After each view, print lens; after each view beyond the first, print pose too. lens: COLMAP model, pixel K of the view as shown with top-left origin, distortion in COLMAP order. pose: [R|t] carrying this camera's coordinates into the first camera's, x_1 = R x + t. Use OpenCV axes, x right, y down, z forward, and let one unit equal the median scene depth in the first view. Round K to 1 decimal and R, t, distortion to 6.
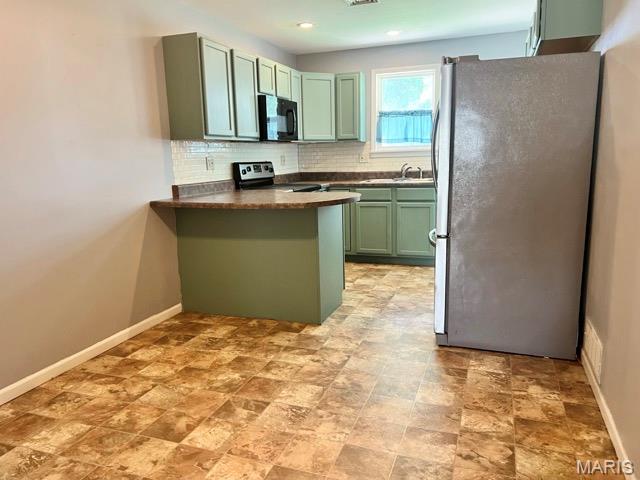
lens RADIAL K [[478.0, 0, 316.4], [0, 478.0, 240.6], [0, 0, 1]] dist [0.056682, -0.059334]
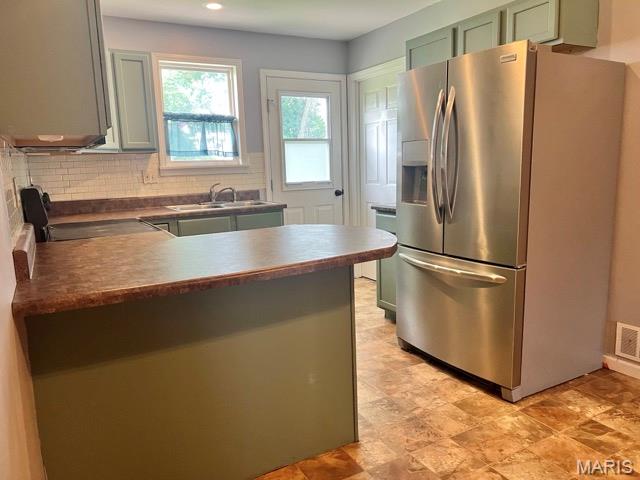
lens RADIAL K [[478.0, 0, 321.1], [0, 478.0, 239.6], [0, 0, 1]] dist [0.056682, -0.059334]
pose [[0.645878, -0.117646, 0.754322, -0.299125], [0.147910, 0.988617, 0.027541, -0.068919], [-0.748976, 0.093783, 0.655927, 0.385649]]
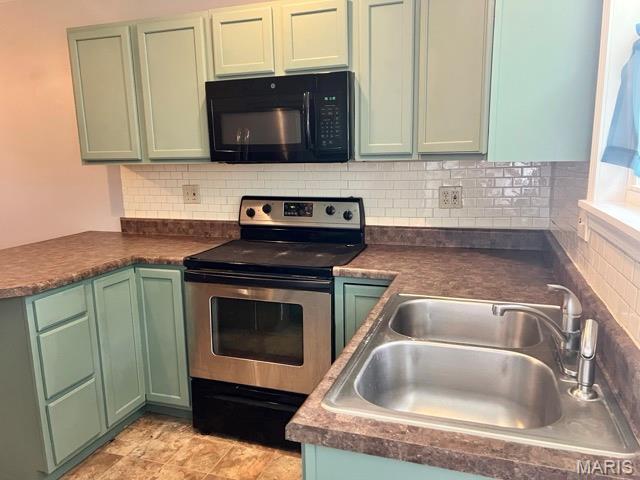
lens RADIAL K [[478.0, 0, 321.4], [0, 478.0, 240.1], [0, 0, 1]] dist [0.056682, -0.059334]
pose [[0.016551, 0.194145, -0.980833, 0.229537], [-0.158524, 0.969069, 0.189141, -0.134007], [0.987216, 0.152356, 0.046815, 0.617941]]
